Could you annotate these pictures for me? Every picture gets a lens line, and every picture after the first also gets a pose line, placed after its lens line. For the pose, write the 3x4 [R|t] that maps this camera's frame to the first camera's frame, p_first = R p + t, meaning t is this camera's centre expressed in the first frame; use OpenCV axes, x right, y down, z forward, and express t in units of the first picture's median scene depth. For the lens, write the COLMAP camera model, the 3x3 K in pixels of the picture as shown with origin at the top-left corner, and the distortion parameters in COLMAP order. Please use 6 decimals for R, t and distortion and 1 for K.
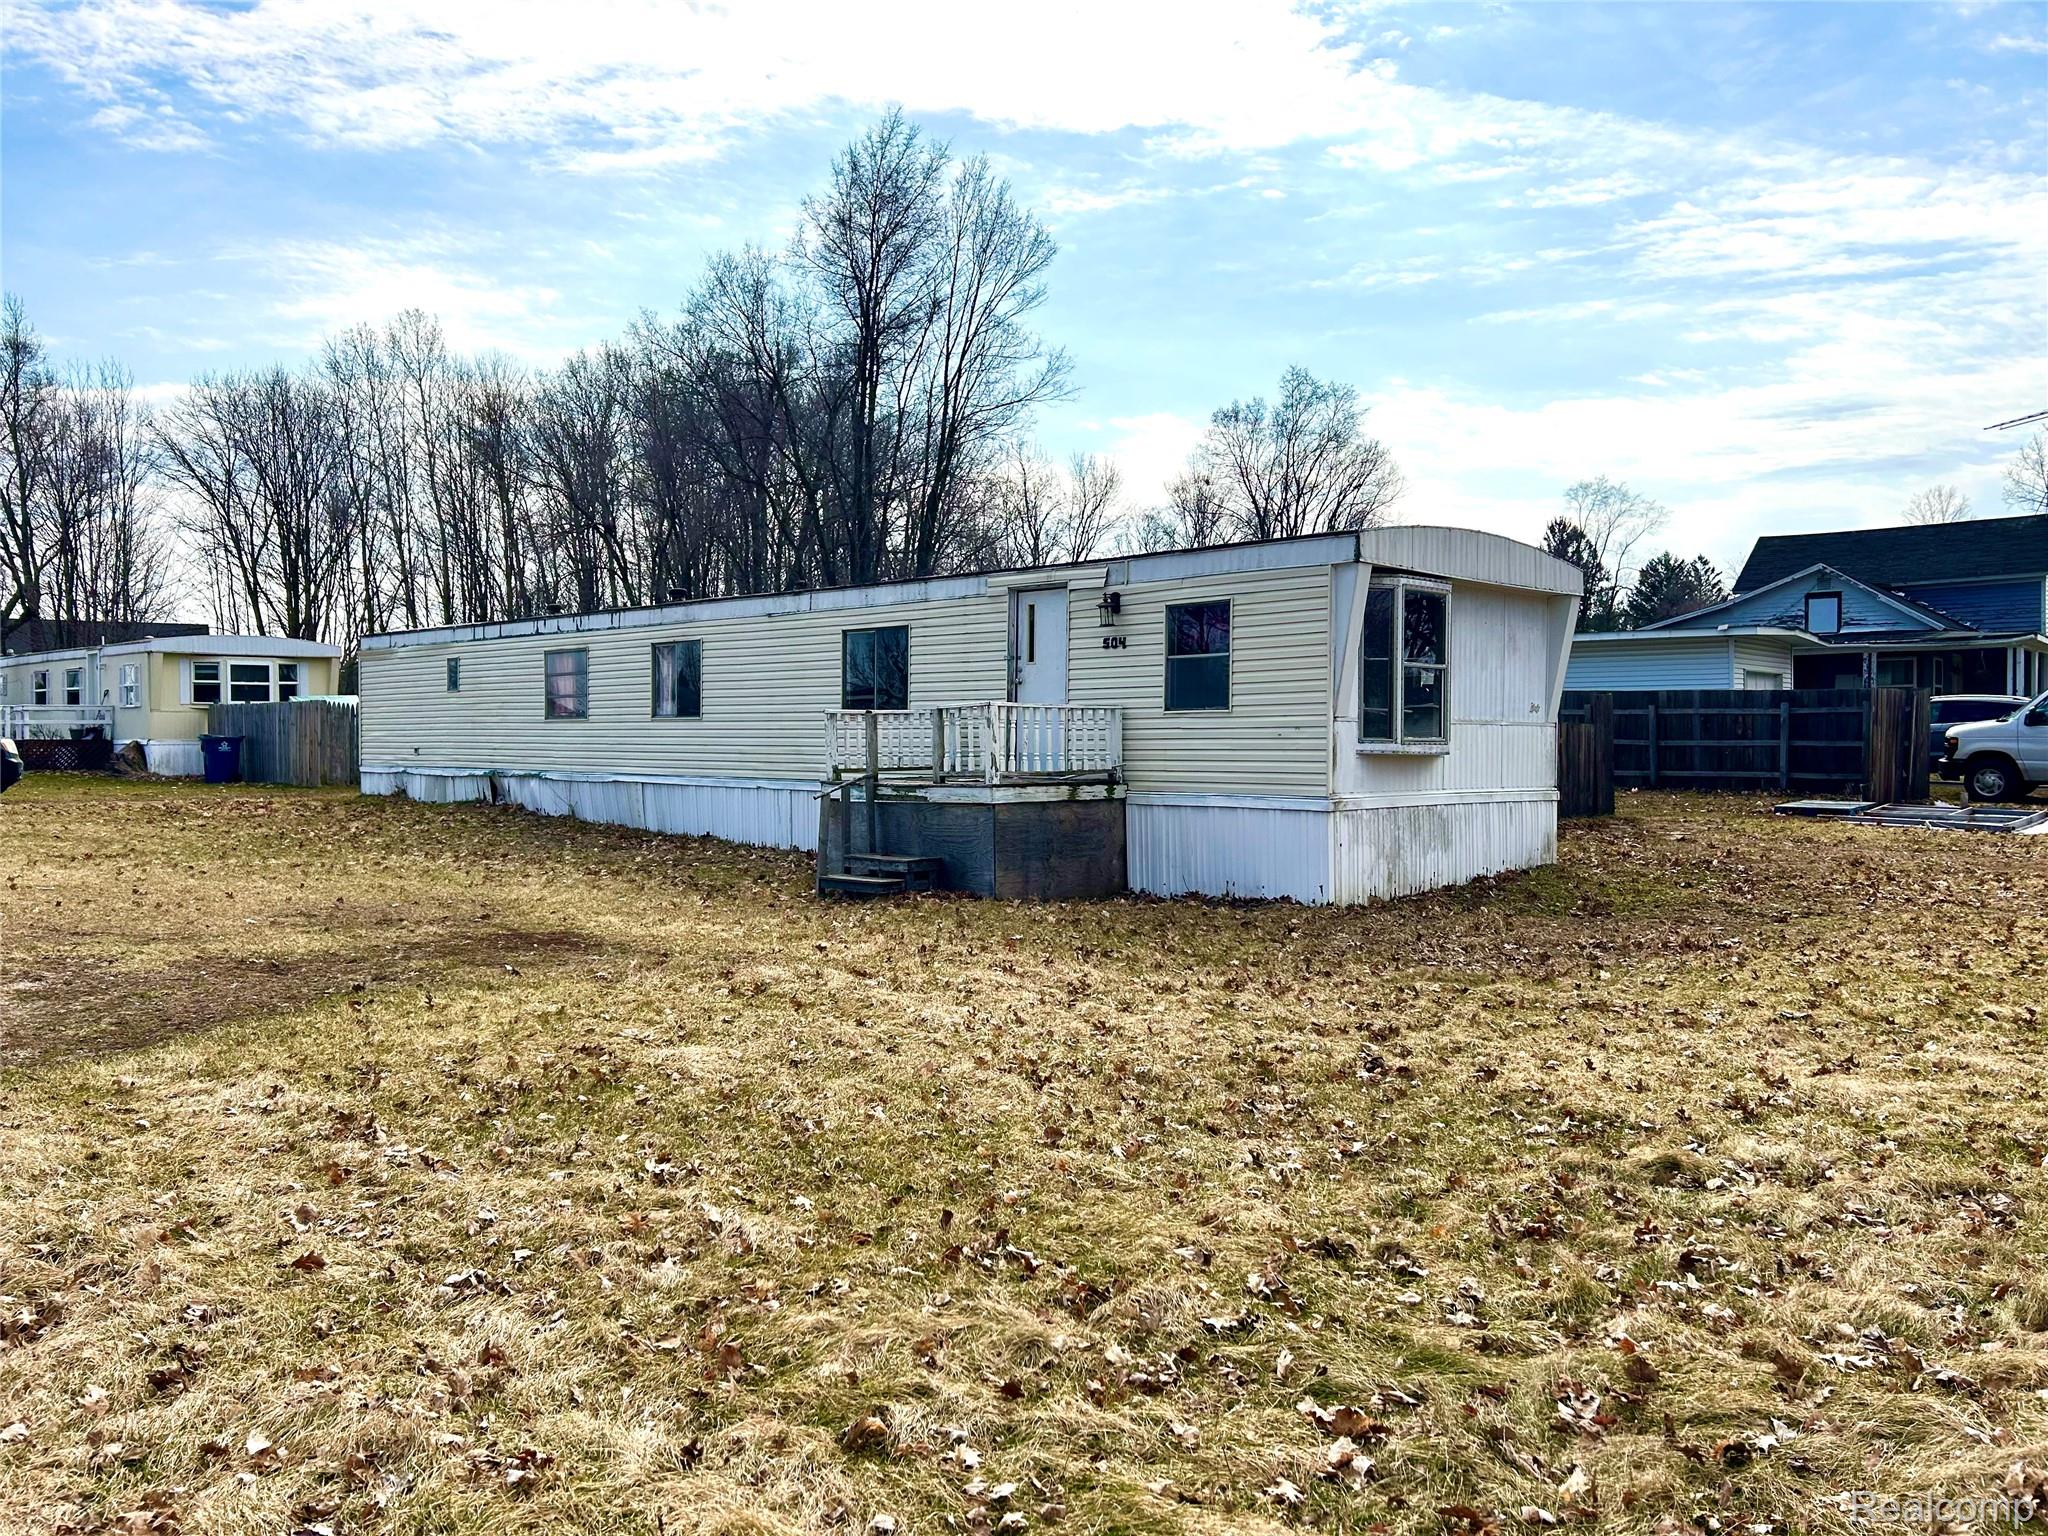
lens RADIAL K [[1510.5, 0, 1028.4], [0, 1510.5, 769.0], [0, 0, 1]] dist [0.050911, -0.053805]
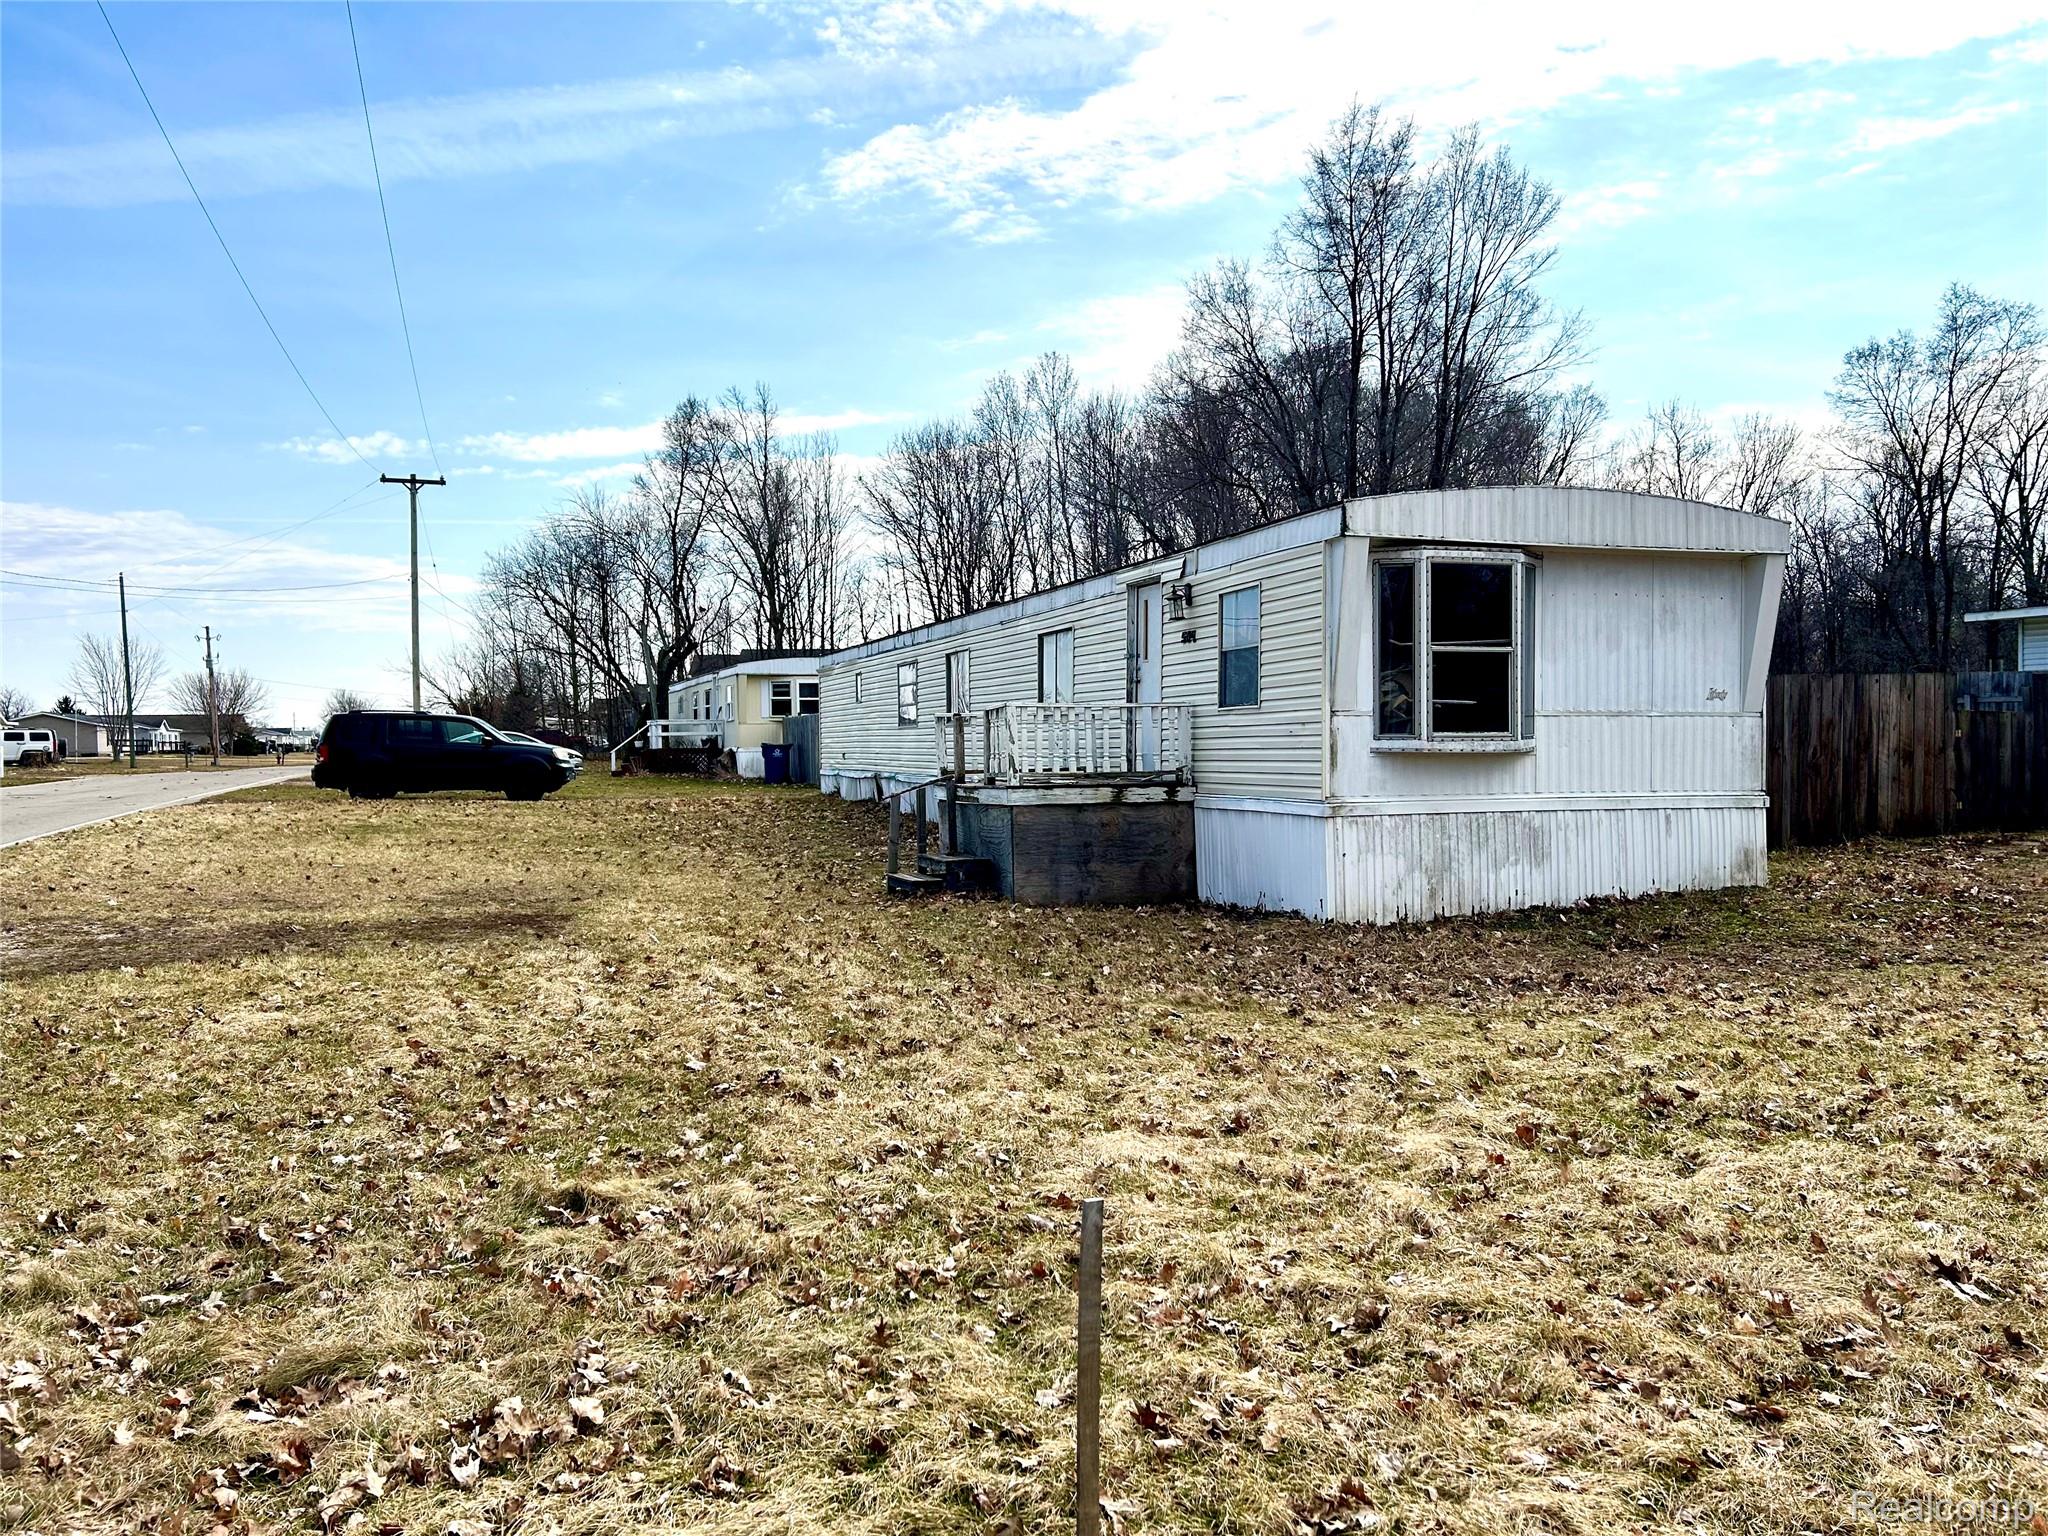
lens RADIAL K [[1510.5, 0, 1059.0], [0, 1510.5, 746.6], [0, 0, 1]] dist [0.050911, -0.053805]
pose [[0.892724, -0.009406, -0.450506, 0.410634], [0.002103, 0.999858, -0.016708, 0.000951], [0.450599, 0.013969, 0.892617, 0.118649]]
